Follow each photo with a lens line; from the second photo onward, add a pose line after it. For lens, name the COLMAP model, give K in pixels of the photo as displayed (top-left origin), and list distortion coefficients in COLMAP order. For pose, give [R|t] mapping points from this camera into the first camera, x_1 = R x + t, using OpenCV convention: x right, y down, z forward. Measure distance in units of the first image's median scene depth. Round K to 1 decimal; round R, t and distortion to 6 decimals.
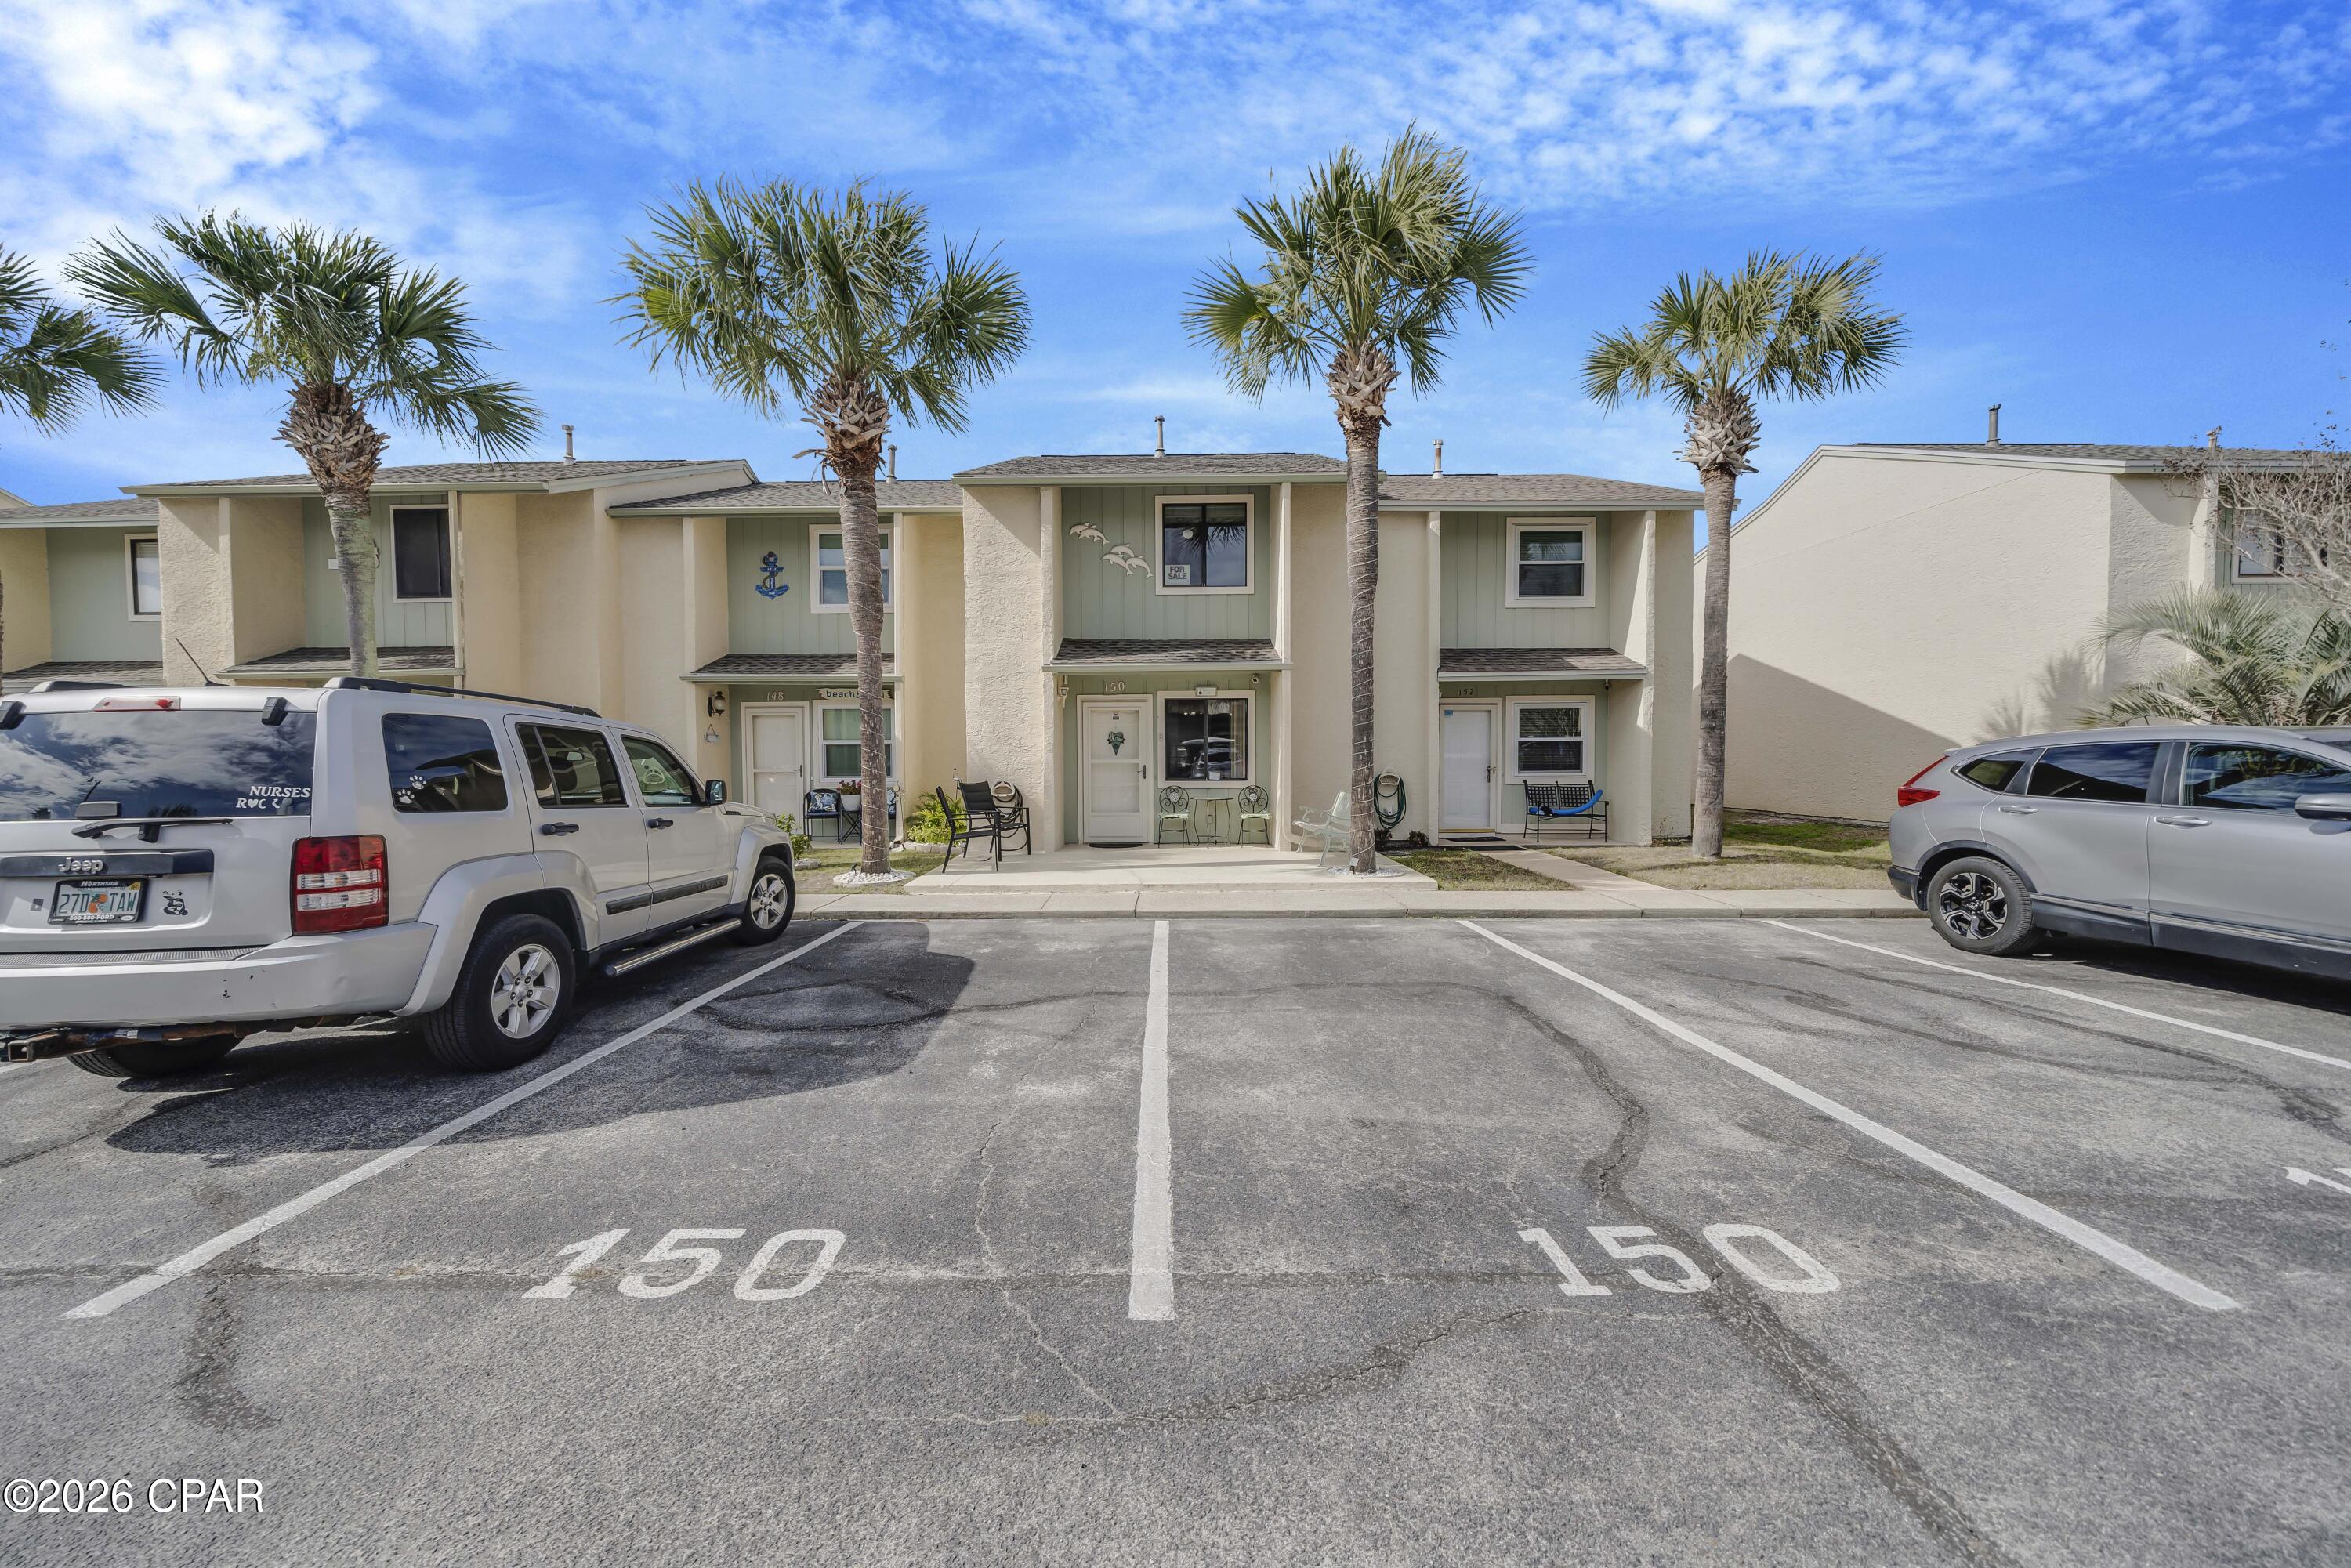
lens RADIAL K [[812.0, 0, 1170.7], [0, 812.0, 786.9], [0, 0, 1]] dist [-0.008539, 0.000810]
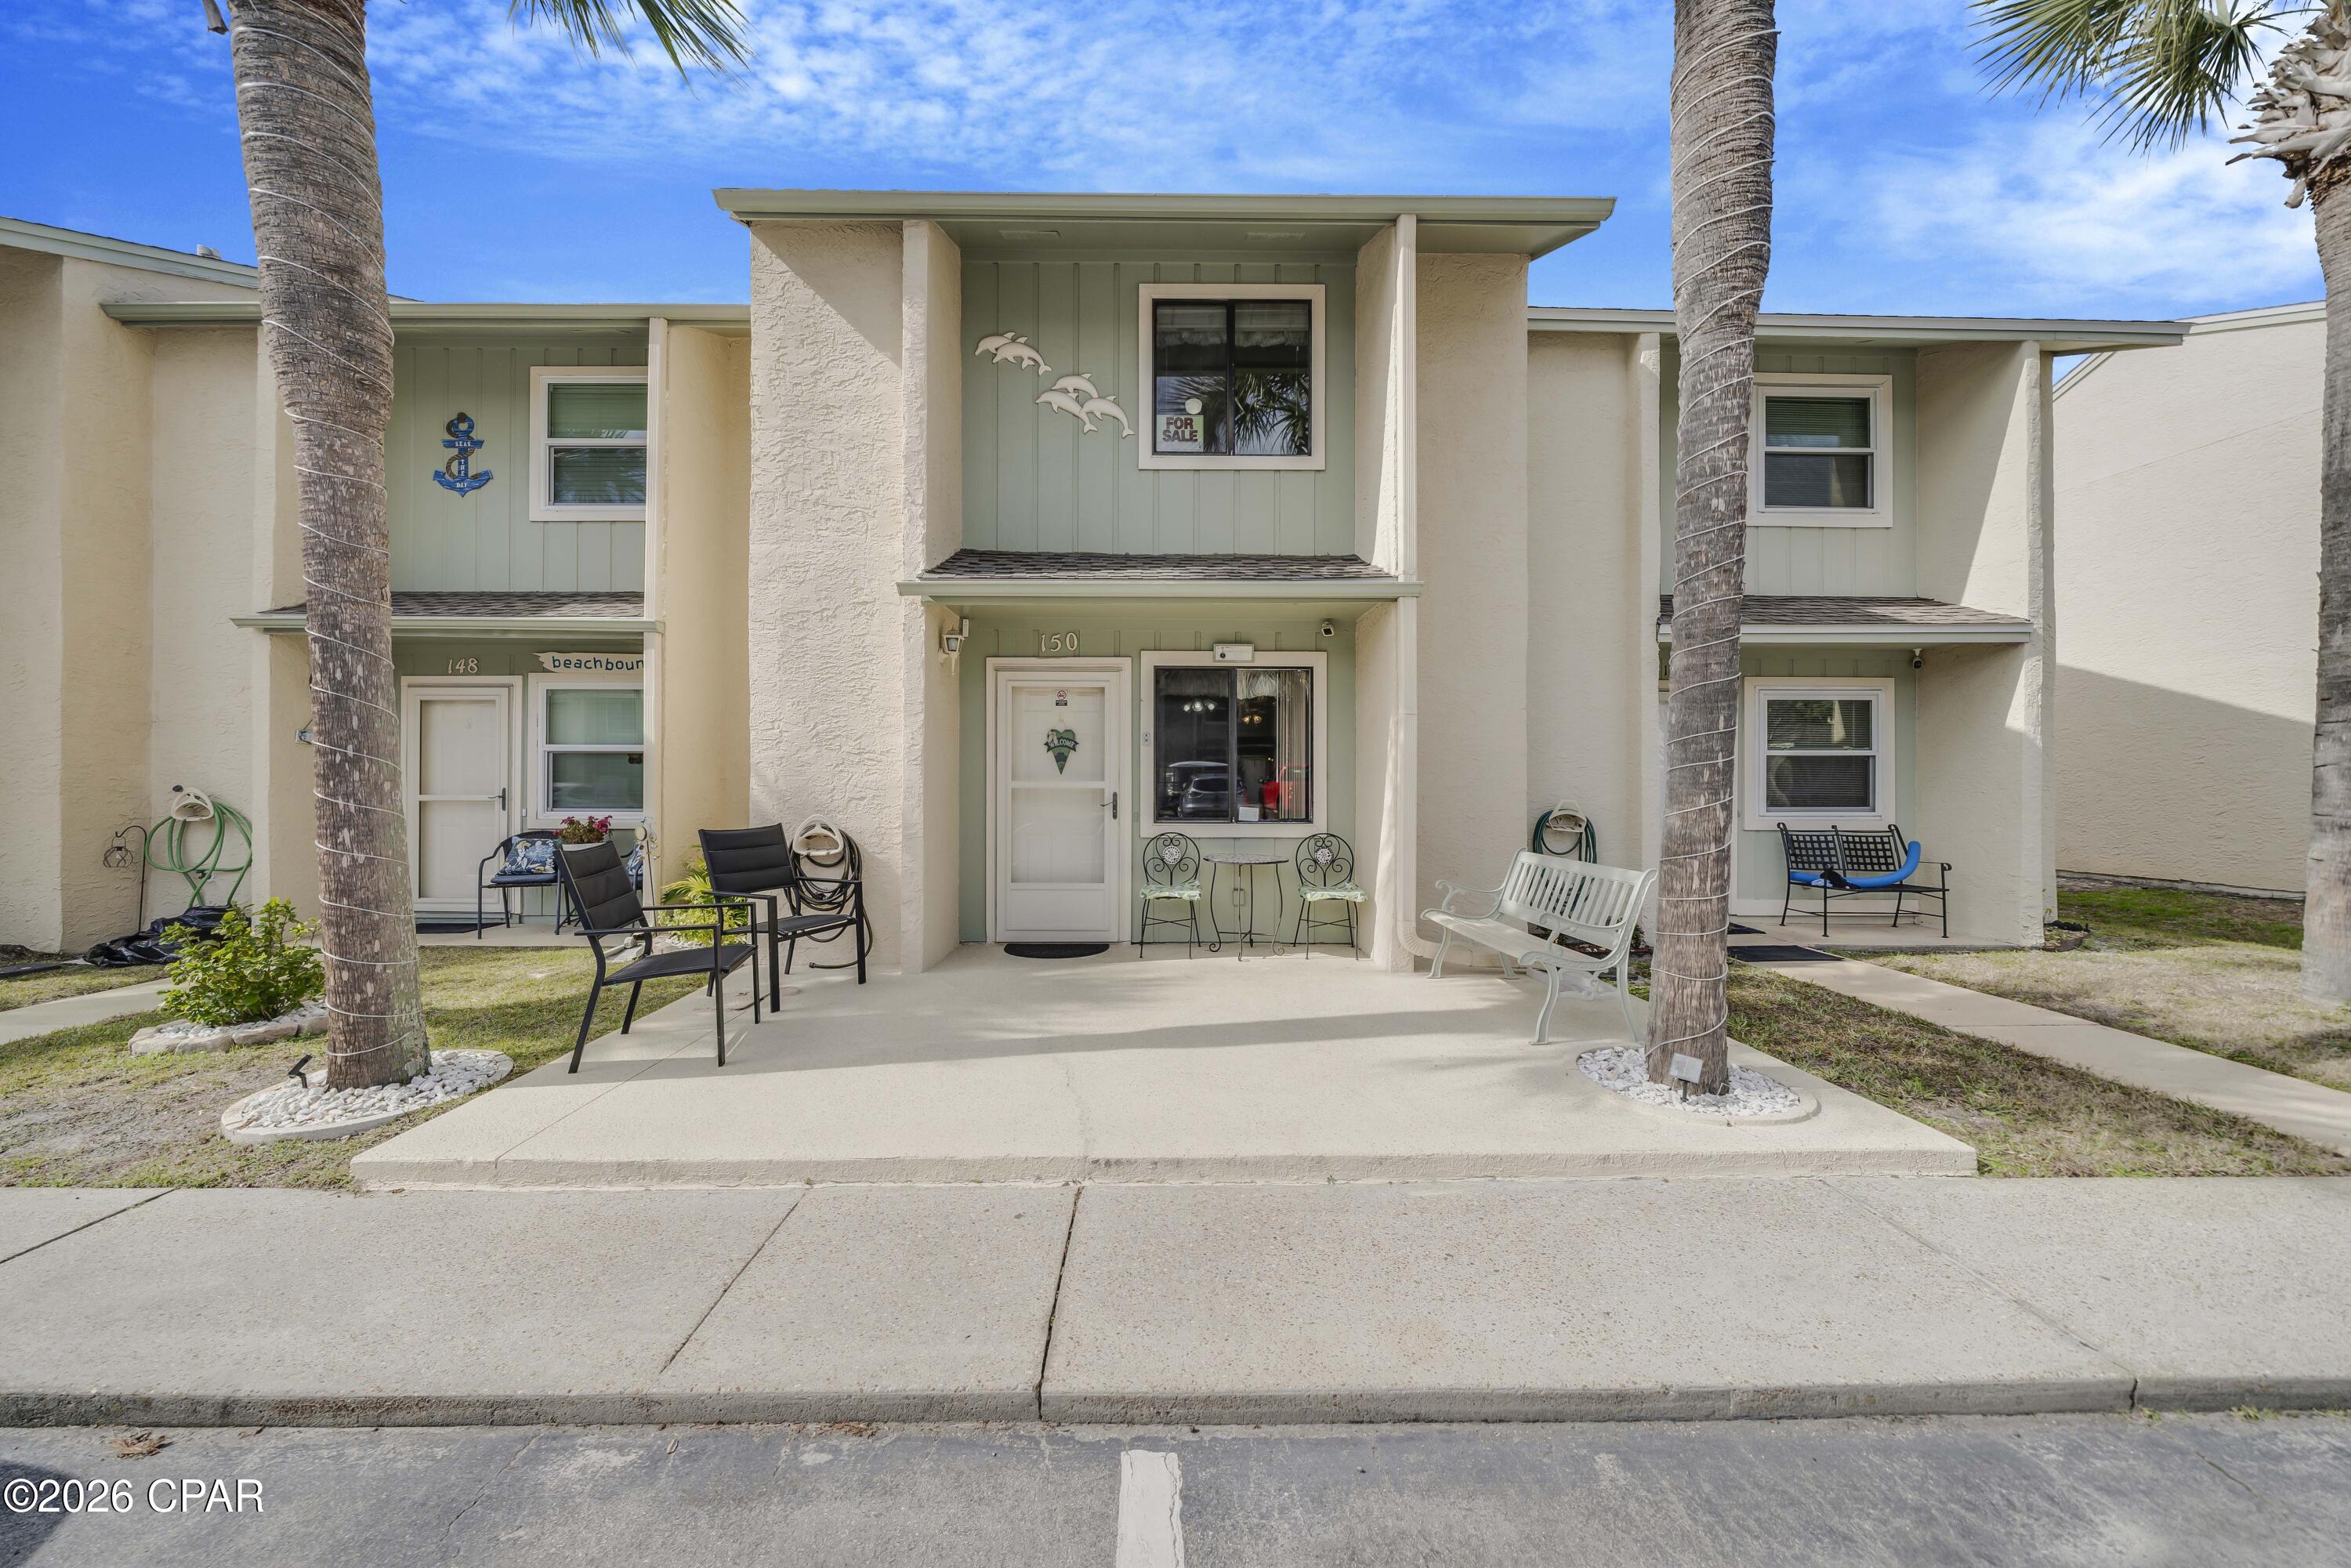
lens RADIAL K [[812.0, 0, 1165.8], [0, 812.0, 796.3], [0, 0, 1]] dist [-0.008539, 0.000810]
pose [[0.999898, 0.006631, 0.012662, -0.006237], [-0.006345, 0.999727, -0.022467, -0.013203], [-0.012807, 0.022384, 0.999667, 0.480178]]
